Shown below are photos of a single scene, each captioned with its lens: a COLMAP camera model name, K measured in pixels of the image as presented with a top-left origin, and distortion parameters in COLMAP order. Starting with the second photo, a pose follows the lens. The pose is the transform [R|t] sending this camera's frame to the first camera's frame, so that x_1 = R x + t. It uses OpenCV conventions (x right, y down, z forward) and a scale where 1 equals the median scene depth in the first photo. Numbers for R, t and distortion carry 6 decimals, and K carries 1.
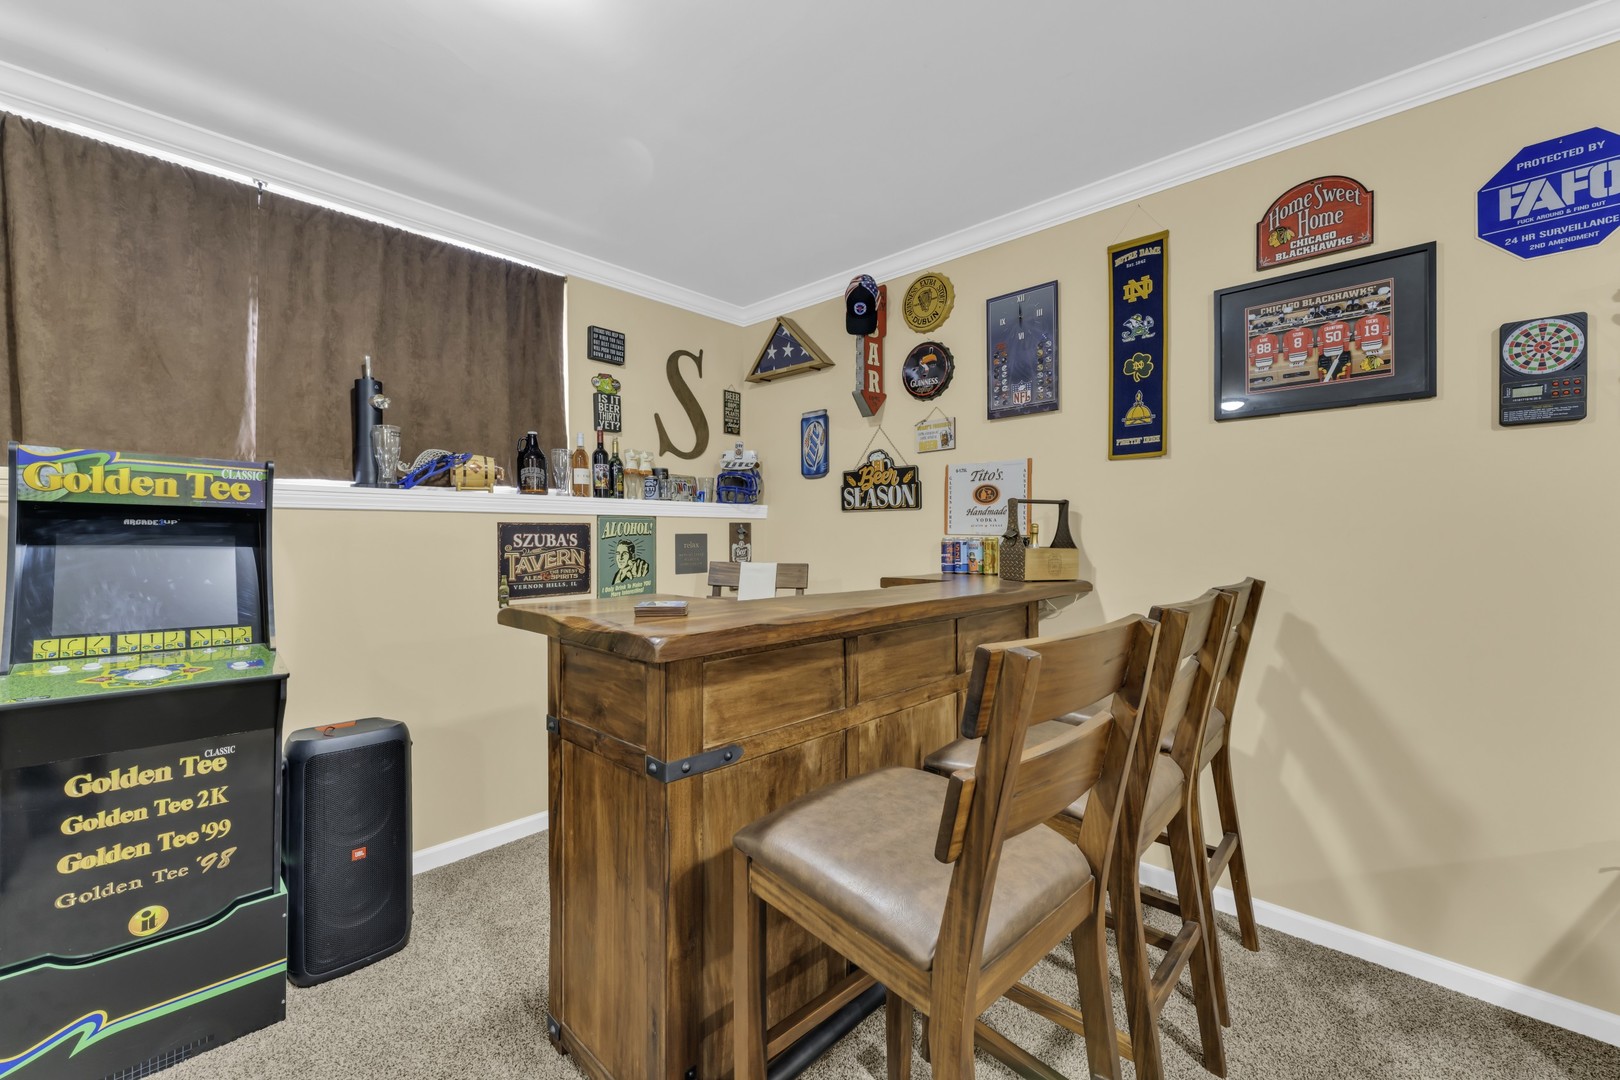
lens RADIAL K [[647.3, 0, 803.2], [0, 647.3, 535.3], [0, 0, 1]] dist [0.000265, -0.000261]
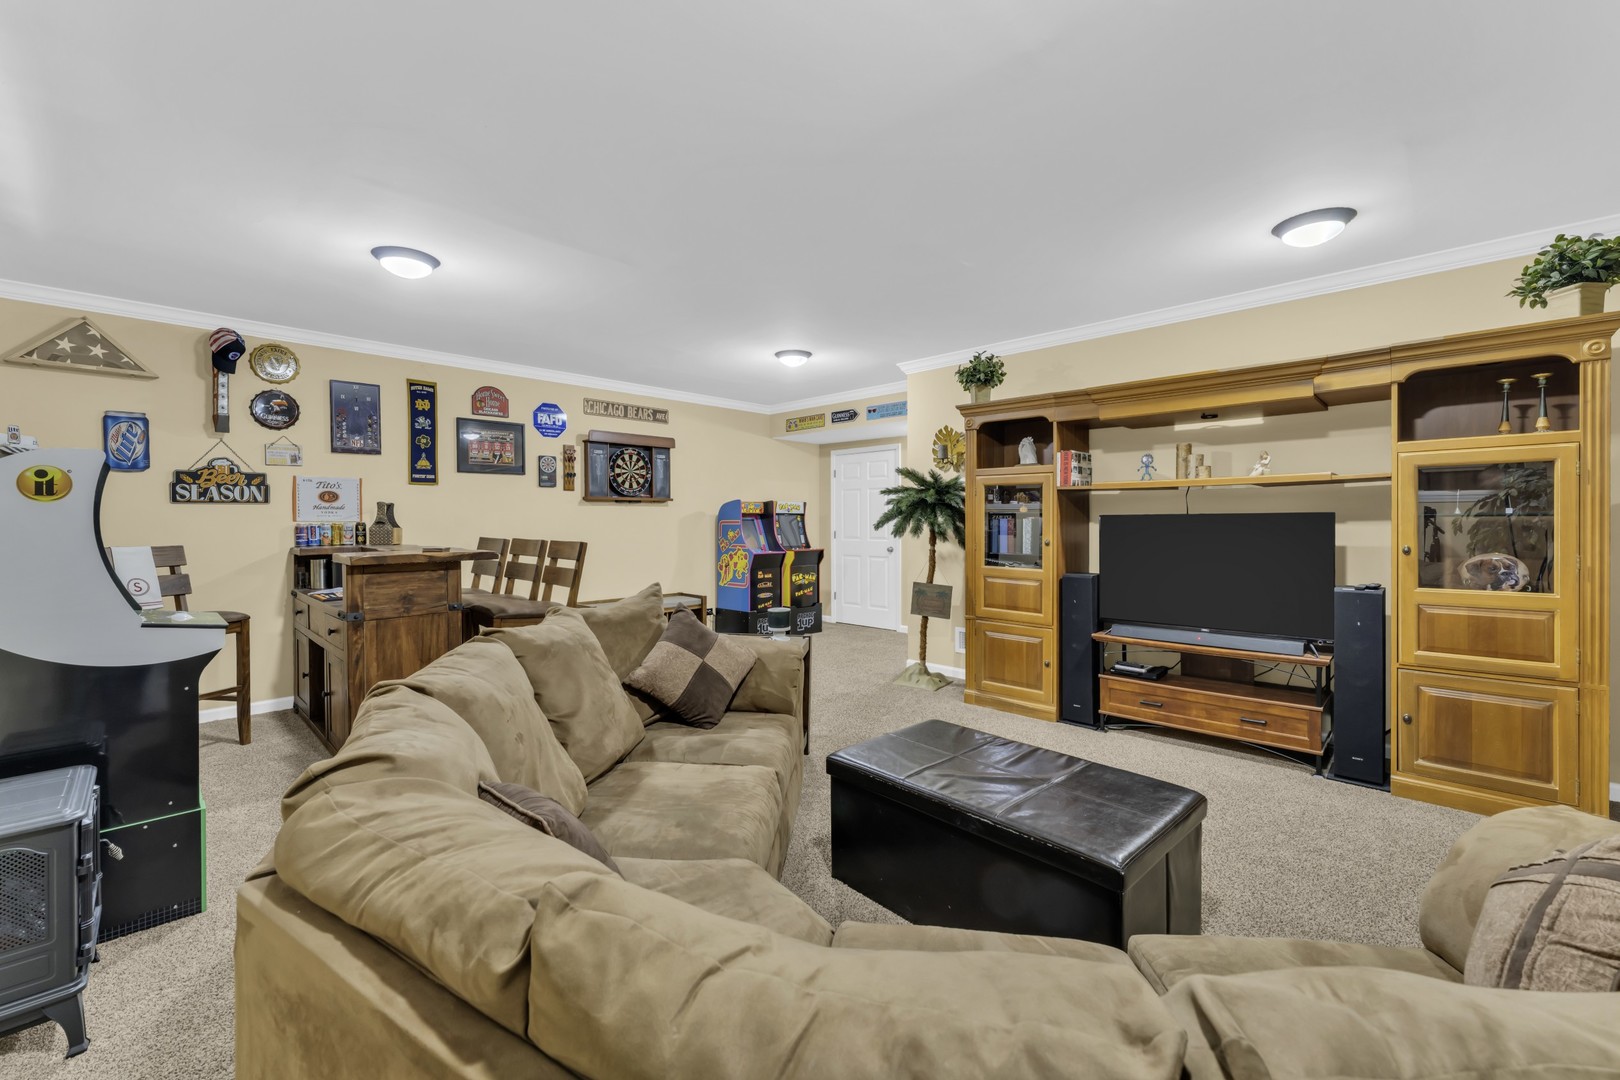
lens RADIAL K [[693.5, 0, 824.2], [0, 693.5, 527.6], [0, 0, 1]] dist [-0.000877, -0.000300]
pose [[-0.006857, -0.012074, 0.999904, -1.404133], [0.006855, 0.999903, 0.012121, 0.002349], [-0.999953, 0.006937, -0.006774, -0.233901]]
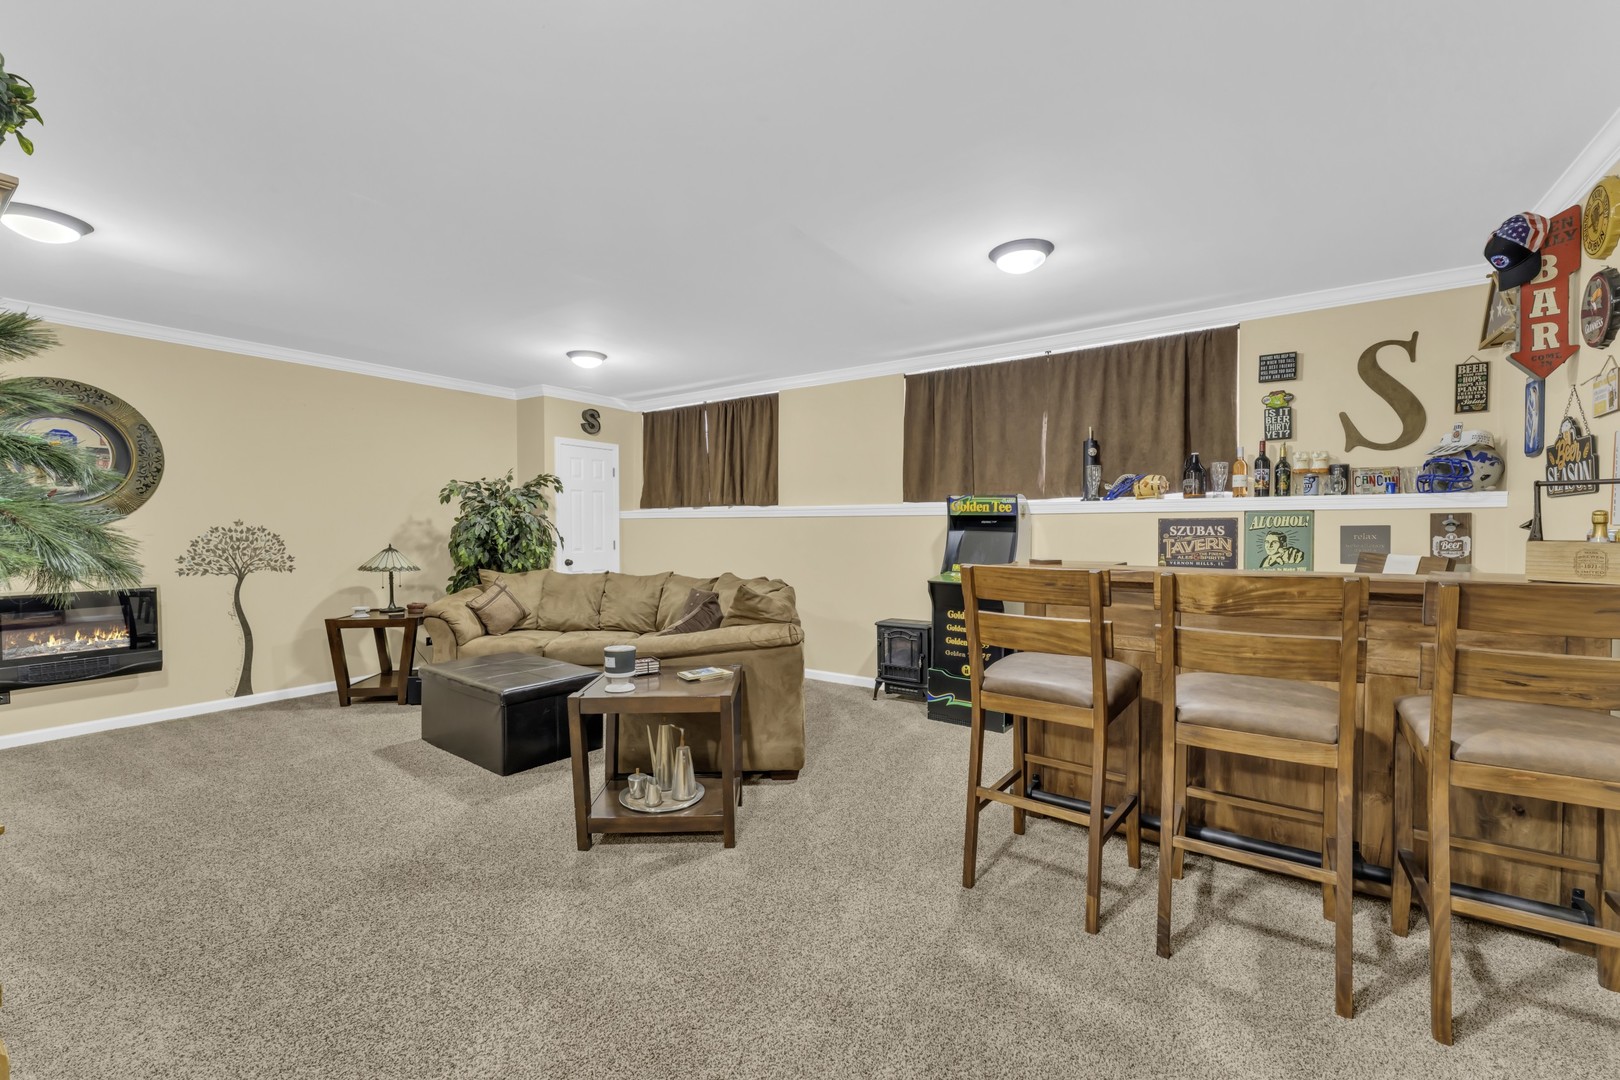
lens RADIAL K [[659.6, 0, 810.6], [0, 659.6, 532.4], [0, 0, 1]] dist [0.002101, -0.000022]
pose [[0.157804, 0.005191, -0.987457, 0.821844], [-0.000471, 0.999986, 0.005182, 0.003933], [0.987470, -0.000353, 0.157804, -0.038546]]
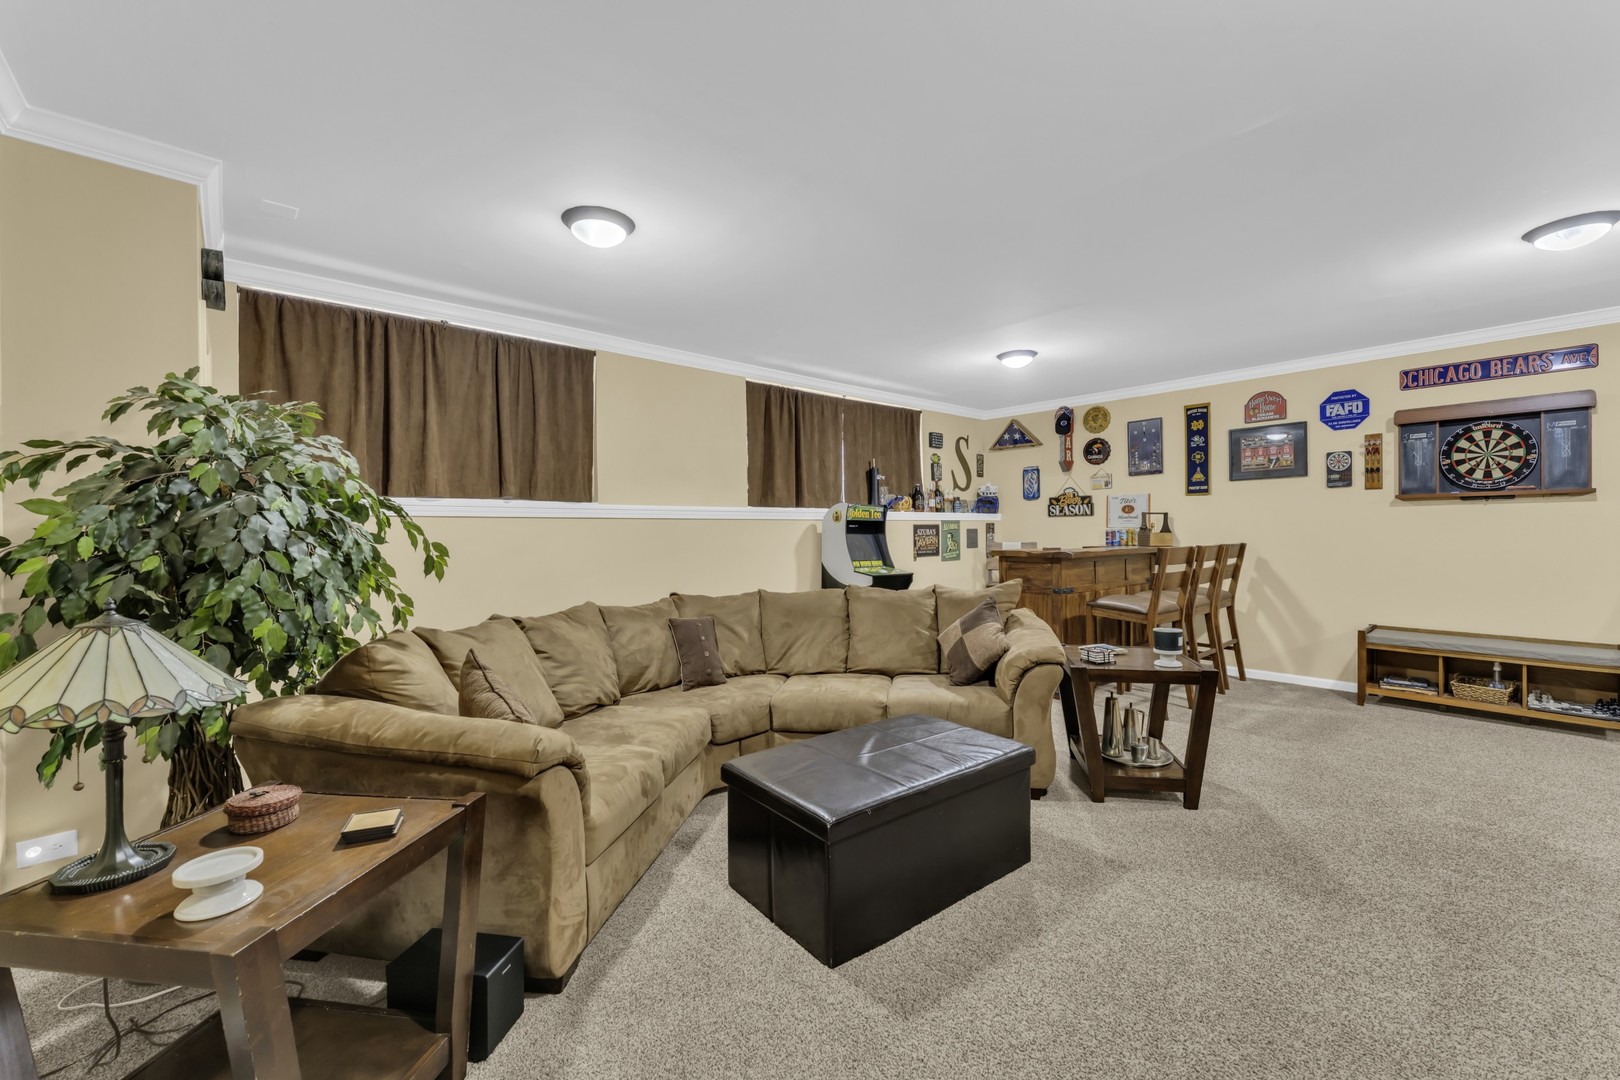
lens RADIAL K [[633.5, 0, 814.2], [0, 633.5, 533.0], [0, 0, 1]] dist [-0.000408, -0.000147]
pose [[0.995200, -0.009826, -0.097369, -0.542099], [0.009978, 0.999950, 0.001076, 0.004599], [0.097354, -0.002042, 0.995248, -1.189567]]
